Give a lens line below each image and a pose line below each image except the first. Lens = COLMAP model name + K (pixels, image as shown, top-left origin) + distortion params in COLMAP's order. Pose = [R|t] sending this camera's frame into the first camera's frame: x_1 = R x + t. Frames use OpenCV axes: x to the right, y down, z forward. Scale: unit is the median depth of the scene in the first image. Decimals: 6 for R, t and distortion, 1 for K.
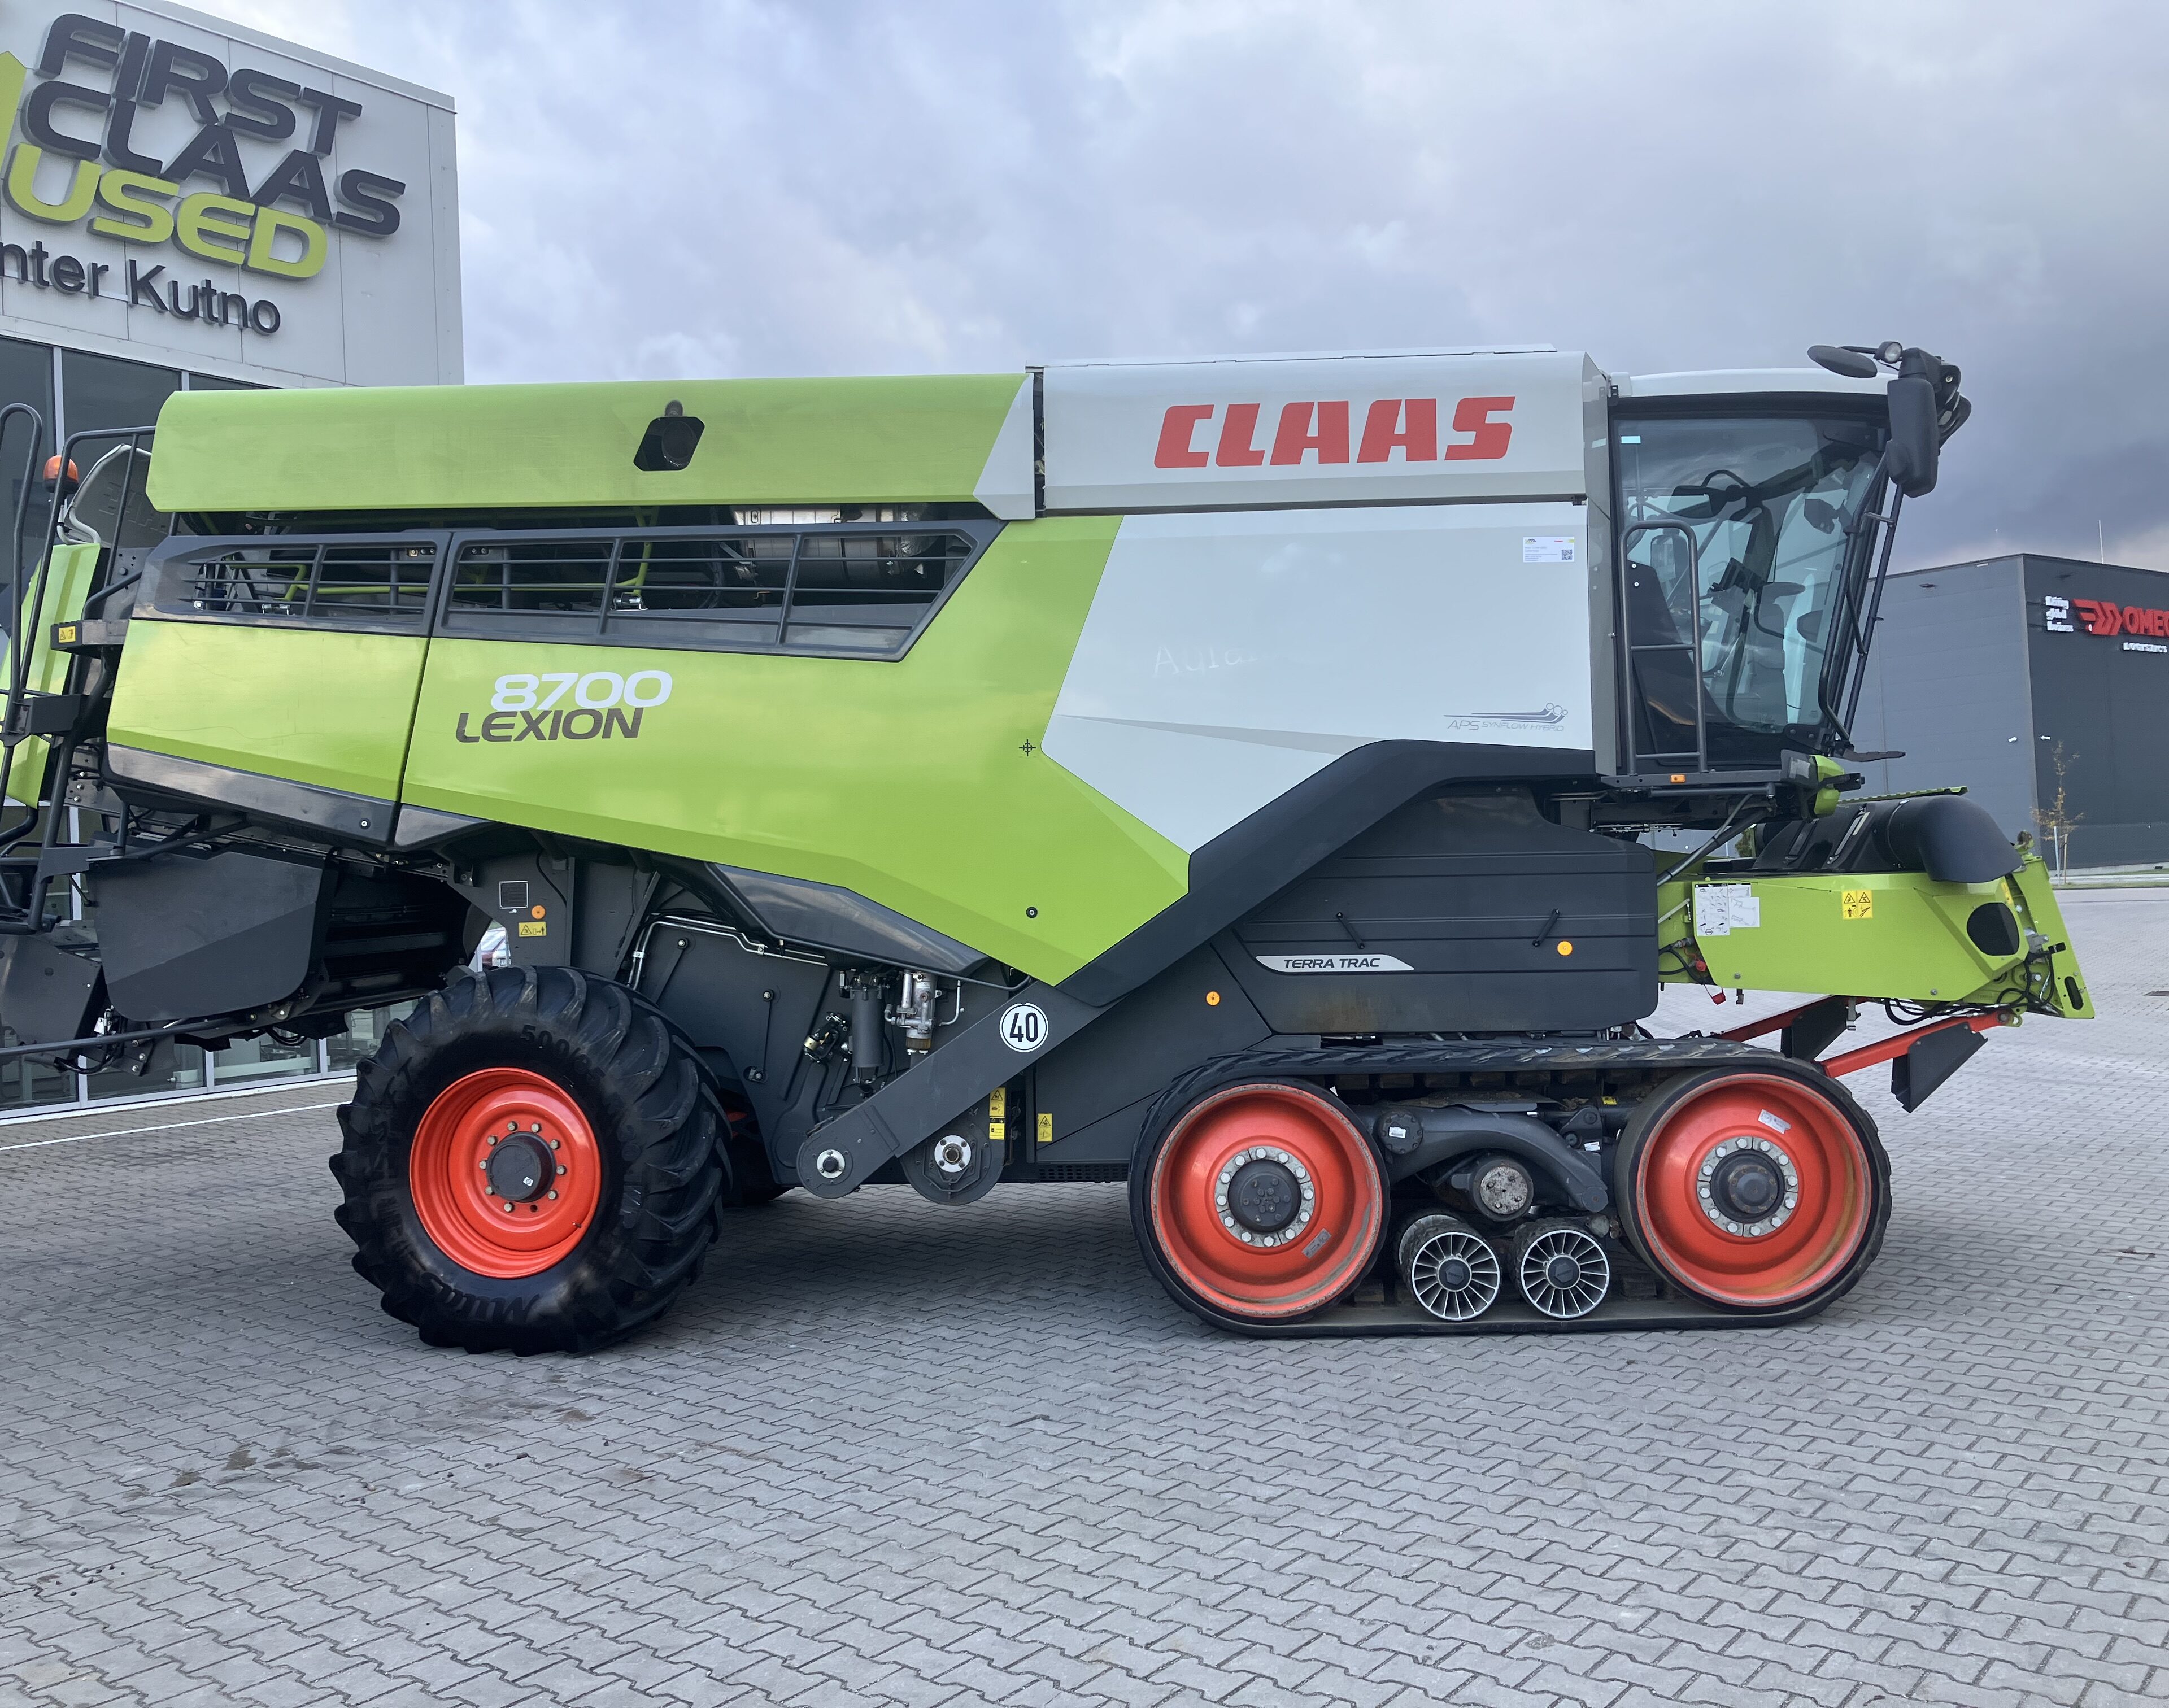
lens RADIAL K [[1849.2, 0, 1049.2], [0, 1849.2, 839.5], [0, 0, 1]] dist [0.067759, -0.075996]
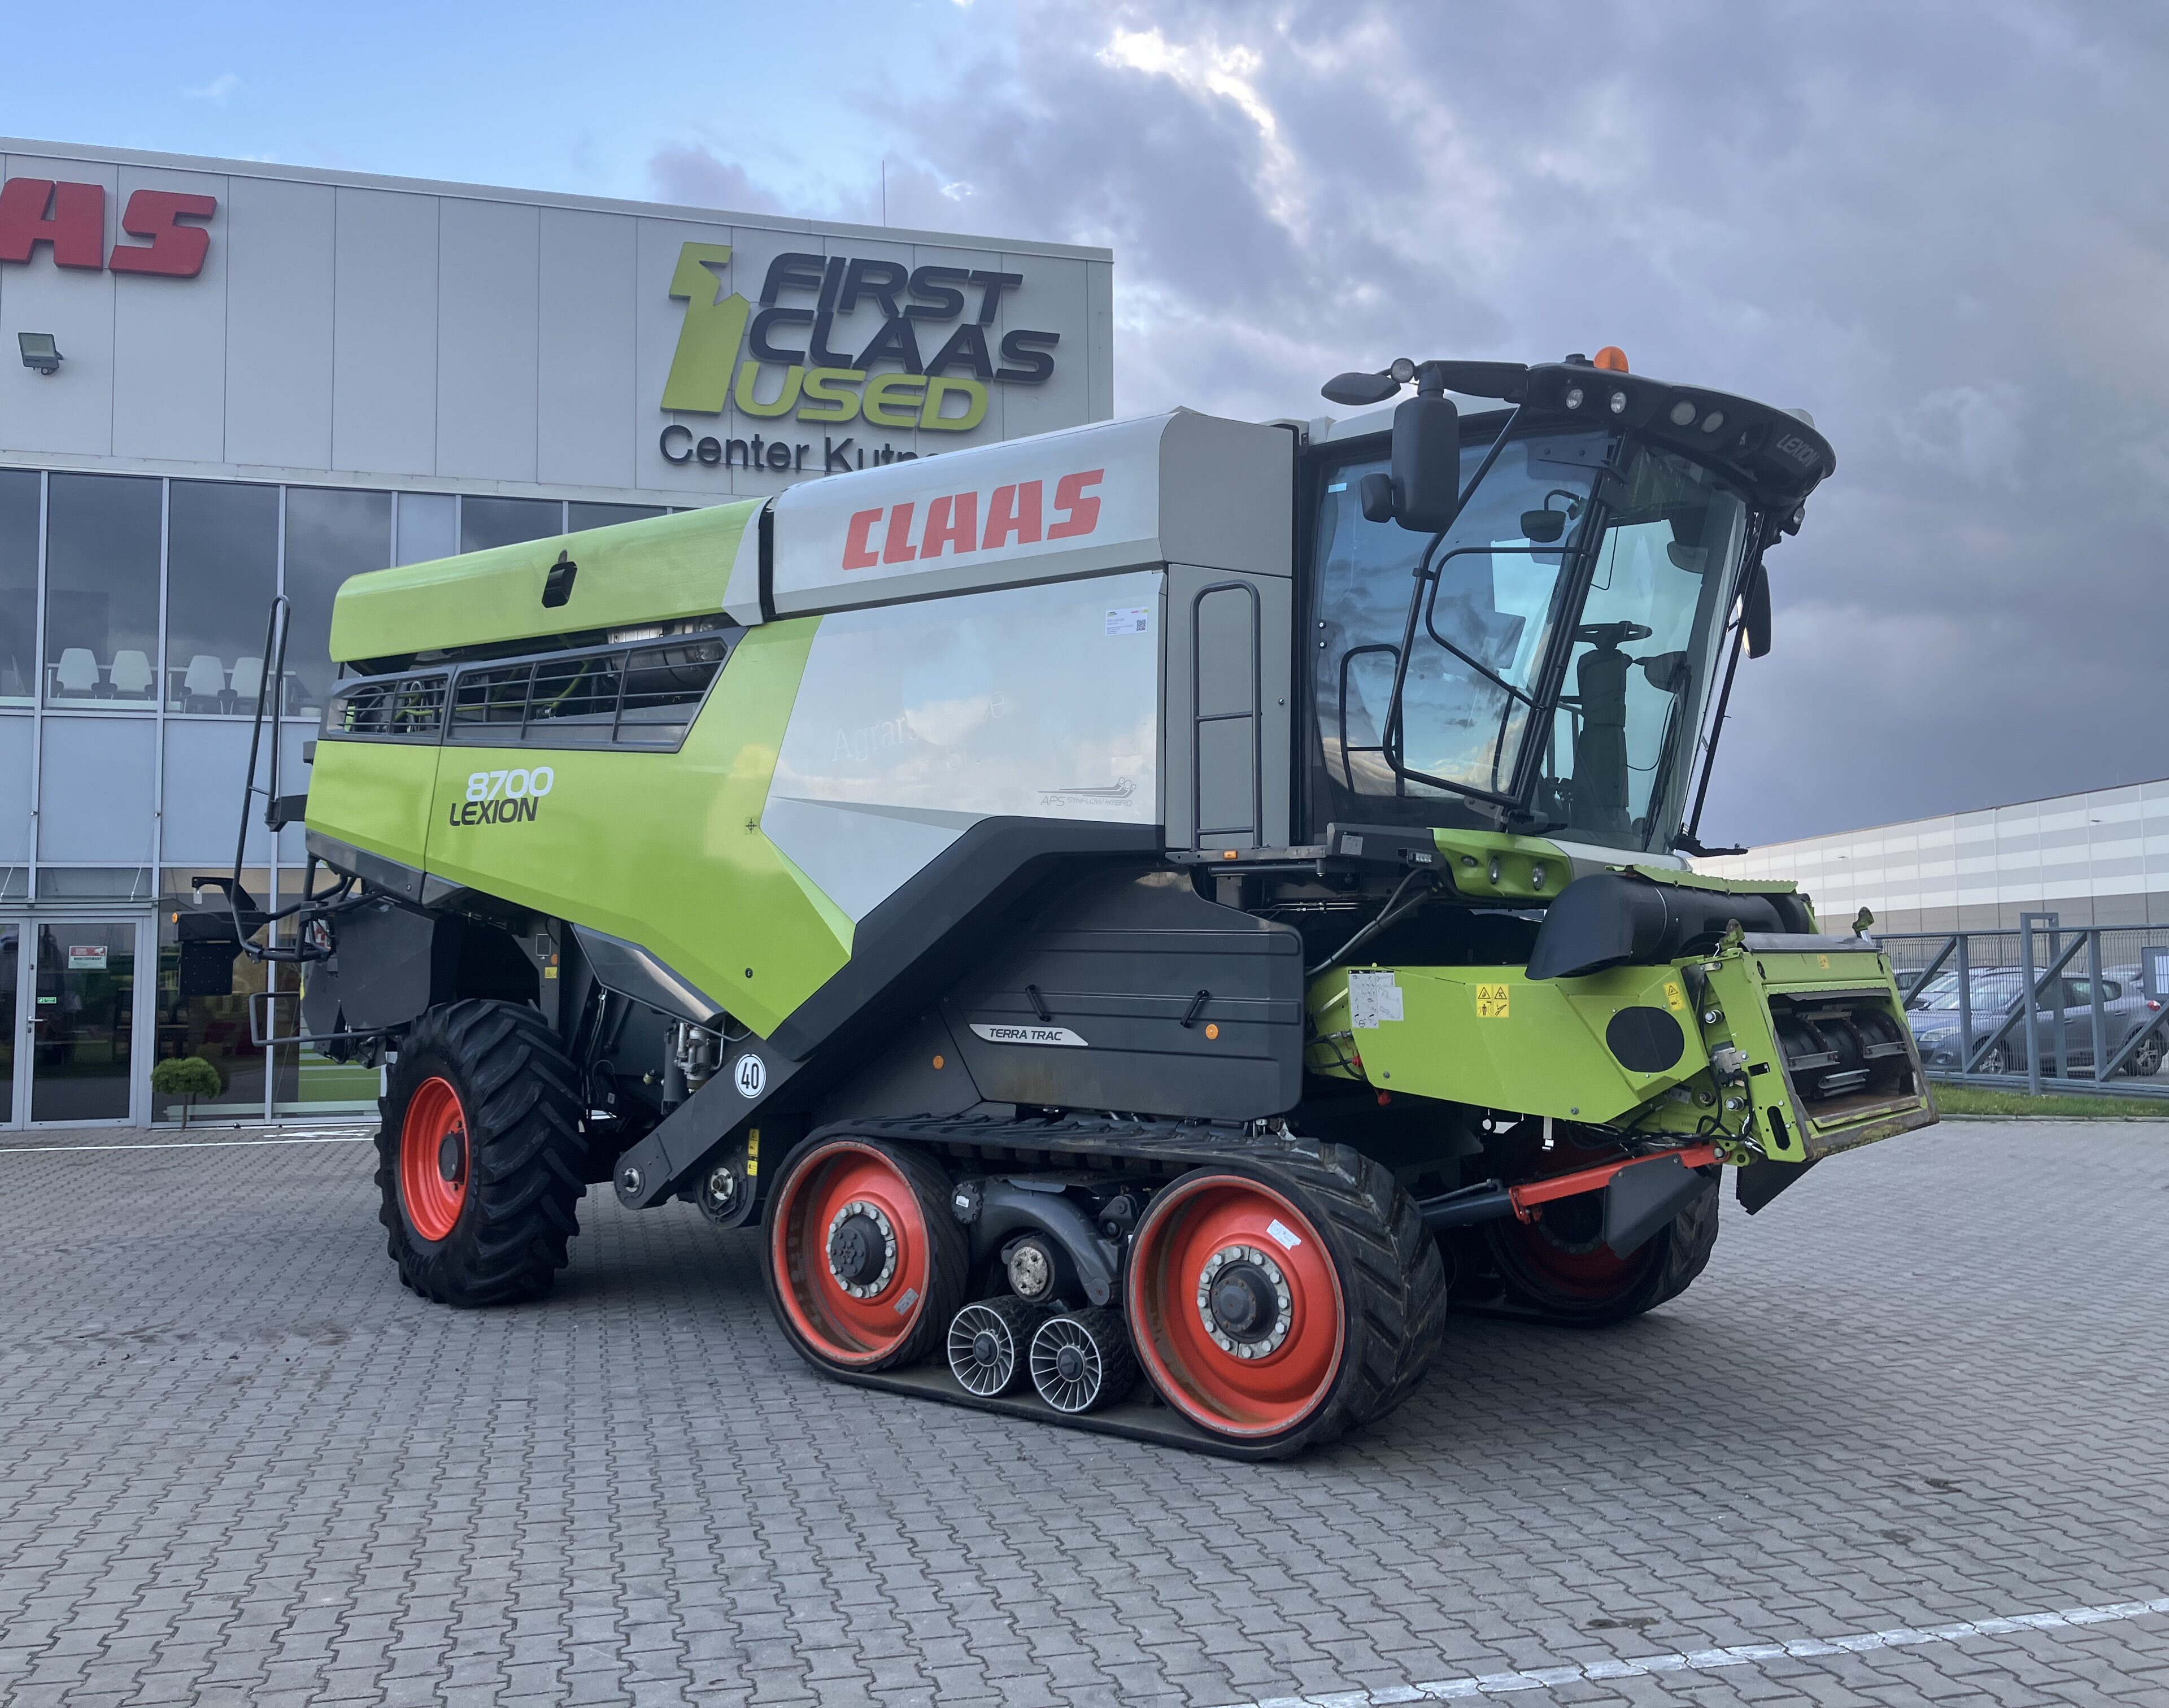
lens RADIAL K [[1849.2, 0, 1051.7], [0, 1849.2, 824.2], [0, 0, 1]] dist [0.067759, -0.075996]
pose [[0.811015, -0.008576, -0.584963, 0.791698], [-0.015796, 0.999207, -0.036548, -0.012333], [0.584813, 0.038881, 0.810236, 0.189457]]
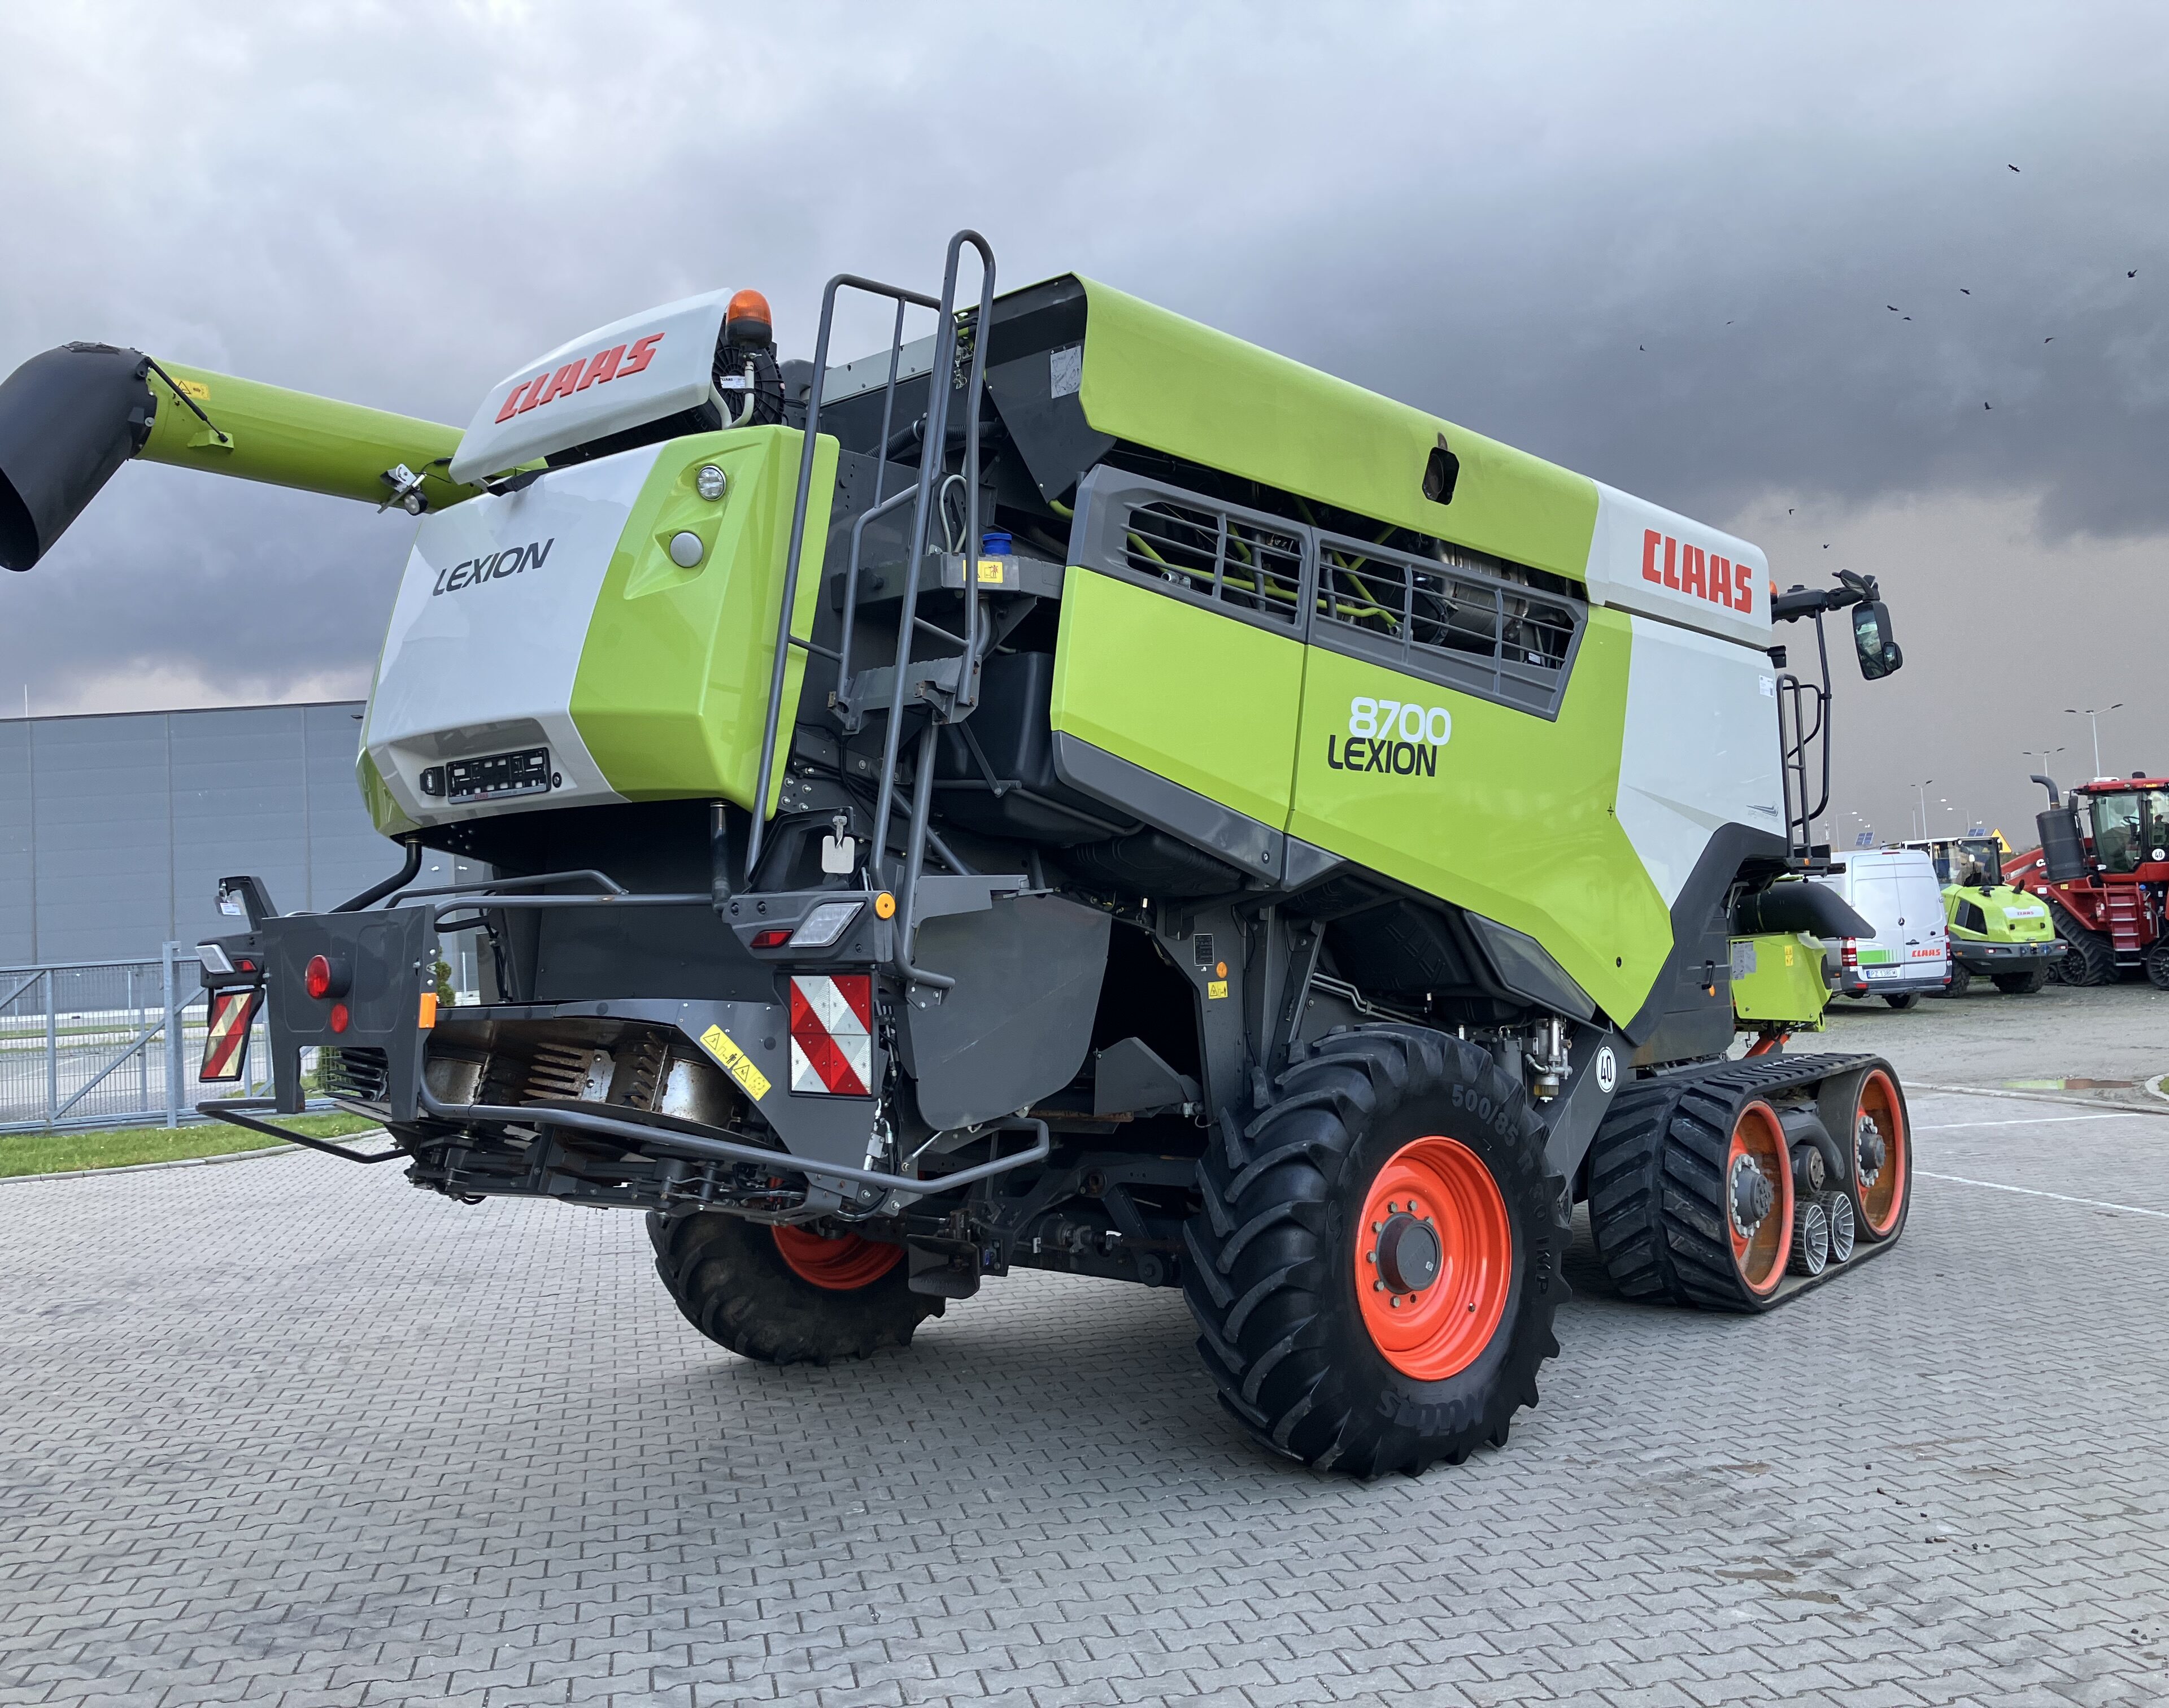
lens RADIAL K [[1849.2, 0, 1076.8], [0, 1849.2, 842.5], [0, 0, 1]] dist [0.067759, -0.075996]
pose [[0.609718, 0.043604, 0.791418, -1.075005], [0.008732, 0.998056, -0.061716, 0.034794], [-0.792570, 0.044540, 0.608152, 0.572570]]
